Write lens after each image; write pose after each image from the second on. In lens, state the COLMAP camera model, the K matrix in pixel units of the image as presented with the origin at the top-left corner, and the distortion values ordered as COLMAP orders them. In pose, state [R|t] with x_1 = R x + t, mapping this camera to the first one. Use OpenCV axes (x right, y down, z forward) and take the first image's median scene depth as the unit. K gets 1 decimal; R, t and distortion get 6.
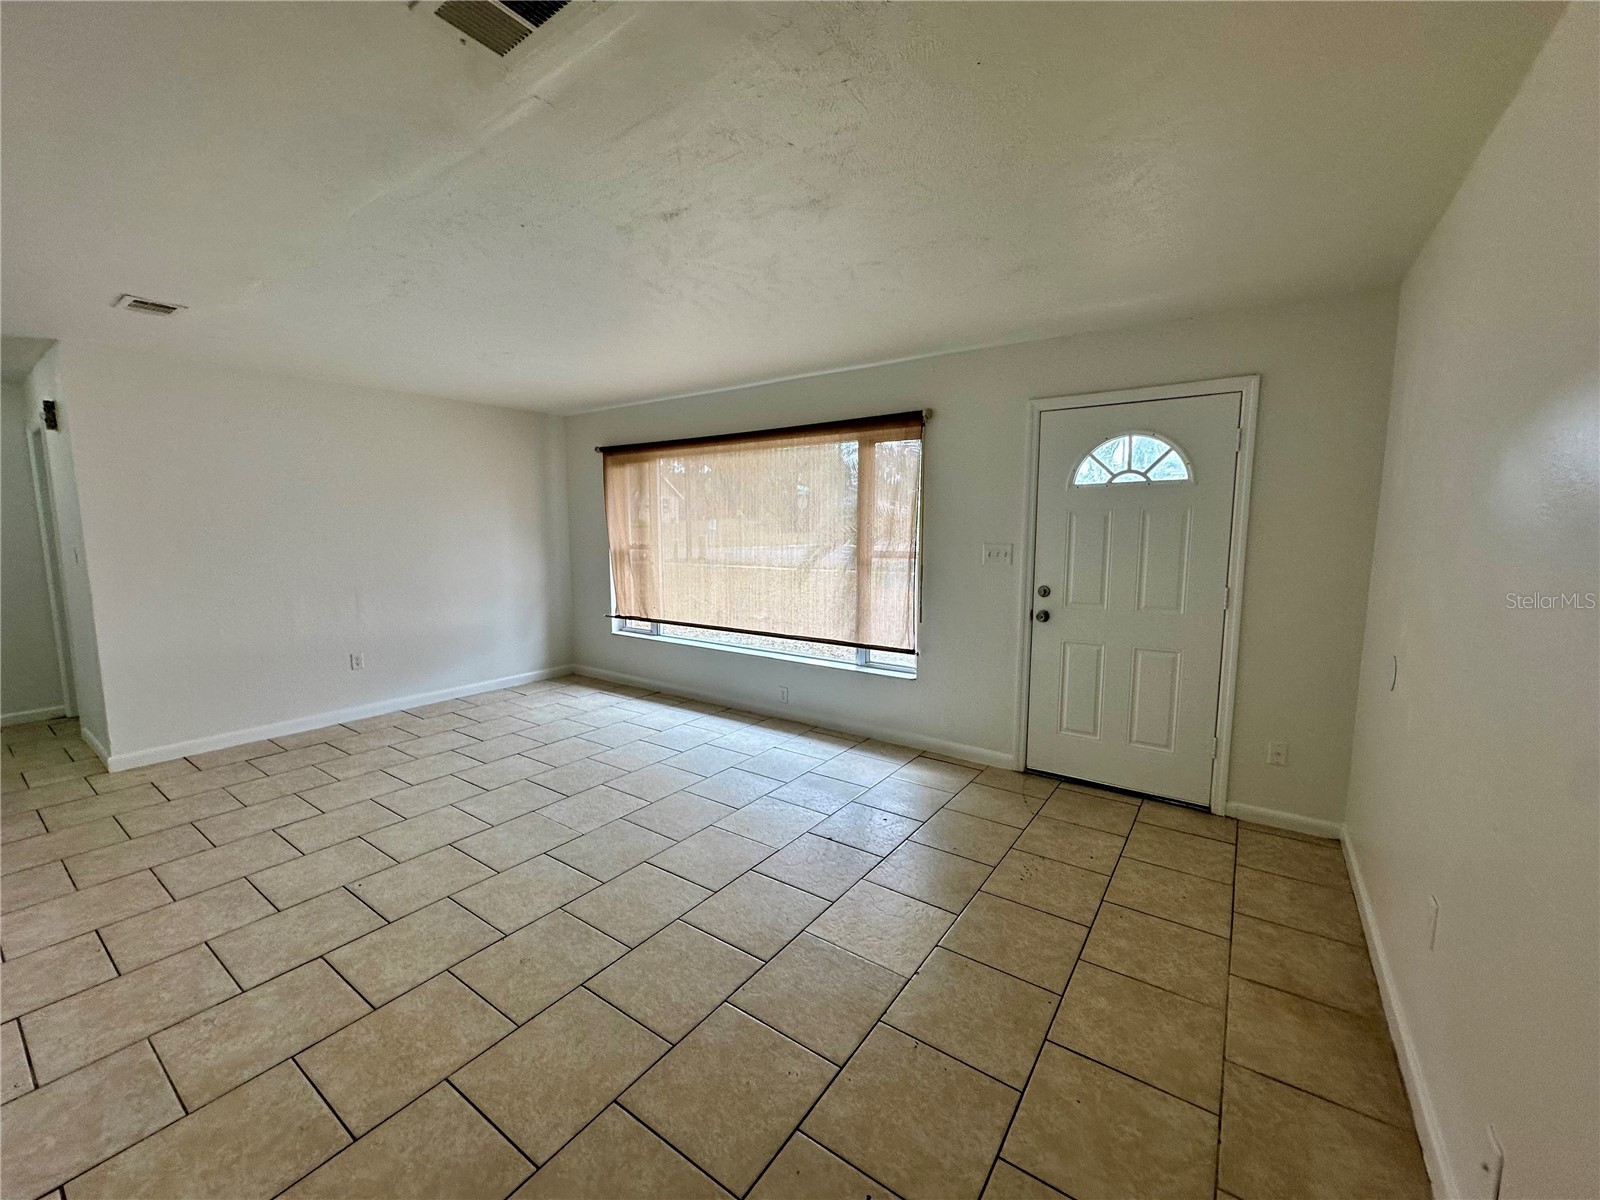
lens RADIAL K [[640.8, 0, 798.2], [0, 640.8, 600.4], [0, 0, 1]] dist [-0.001010, -0.000154]
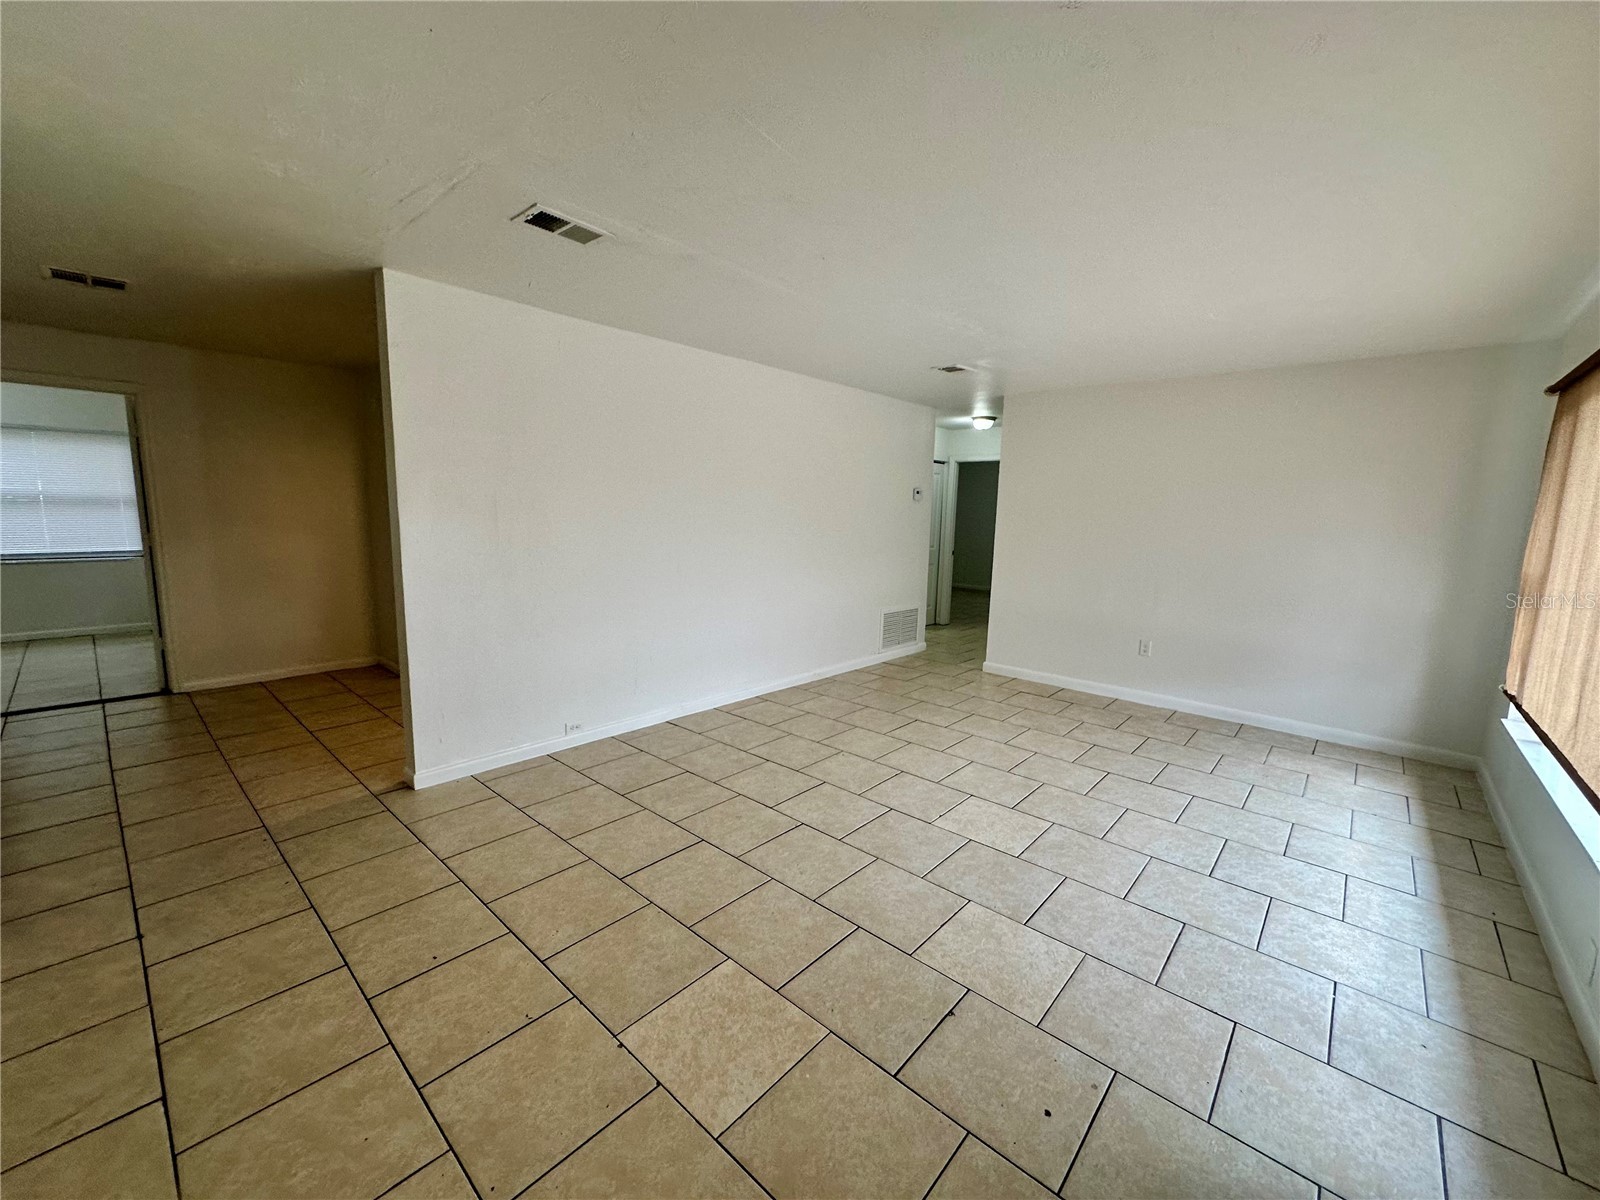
lens RADIAL K [[640.8, 0, 798.2], [0, 640.8, 600.4], [0, 0, 1]] dist [-0.001010, -0.000154]
pose [[-0.114684, 0.137820, -0.983795, 0.480941], [-0.144255, 0.977522, 0.153758, -0.073661], [0.982872, 0.159551, -0.092225, 0.654006]]
